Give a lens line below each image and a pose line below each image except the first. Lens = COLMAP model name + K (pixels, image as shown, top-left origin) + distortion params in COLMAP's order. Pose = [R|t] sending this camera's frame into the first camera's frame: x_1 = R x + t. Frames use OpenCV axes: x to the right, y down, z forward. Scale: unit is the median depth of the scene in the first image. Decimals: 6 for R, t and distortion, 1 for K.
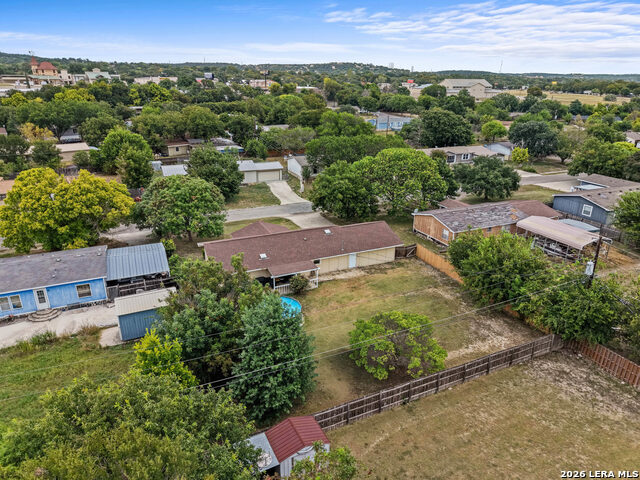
lens RADIAL K [[429.3, 0, 320.0], [0, 429.3, 240.0], [0, 0, 1]] dist [0.007501, -0.004348]
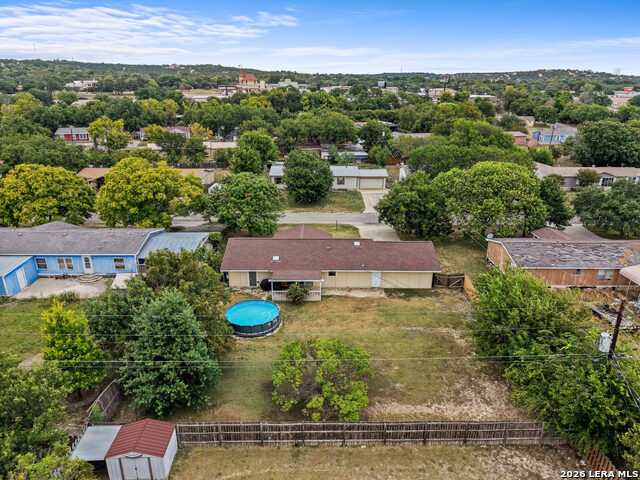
lens RADIAL K [[429.3, 0, 320.0], [0, 429.3, 240.0], [0, 0, 1]] dist [0.007501, -0.004348]
pose [[0.910520, 0.134463, -0.390990, 0.261430], [-0.142258, 0.989788, 0.009109, -0.021765], [0.388222, 0.047327, 0.920350, 0.101419]]
